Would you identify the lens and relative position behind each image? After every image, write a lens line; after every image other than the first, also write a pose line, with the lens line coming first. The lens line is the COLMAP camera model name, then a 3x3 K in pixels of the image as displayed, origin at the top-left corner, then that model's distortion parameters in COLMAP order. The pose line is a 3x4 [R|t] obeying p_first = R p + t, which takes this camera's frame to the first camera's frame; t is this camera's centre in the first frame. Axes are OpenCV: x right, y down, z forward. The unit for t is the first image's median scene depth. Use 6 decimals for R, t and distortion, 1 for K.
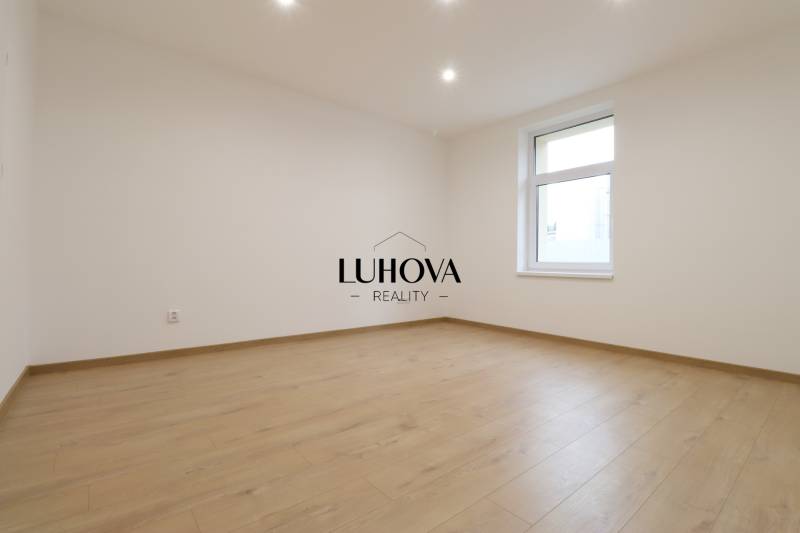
lens RADIAL K [[374.4, 0, 402.7], [0, 374.4, 259.4], [0, 0, 1]] dist [-0.001089, -0.000214]
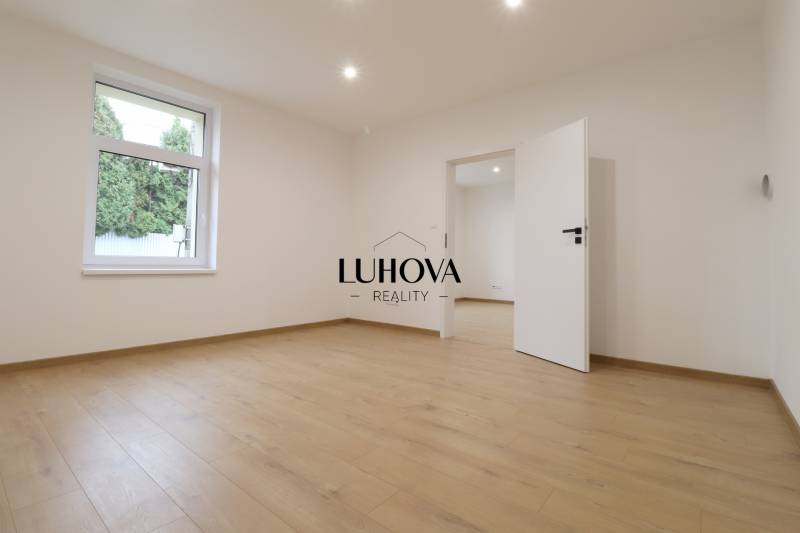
lens RADIAL K [[374.4, 0, 402.7], [0, 374.4, 259.4], [0, 0, 1]] dist [-0.001089, -0.000214]
pose [[-0.205660, 0.001066, 0.978623, -1.023563], [-0.032763, 0.999431, -0.007974, 0.003857], [-0.978075, -0.033703, -0.205508, 1.242152]]
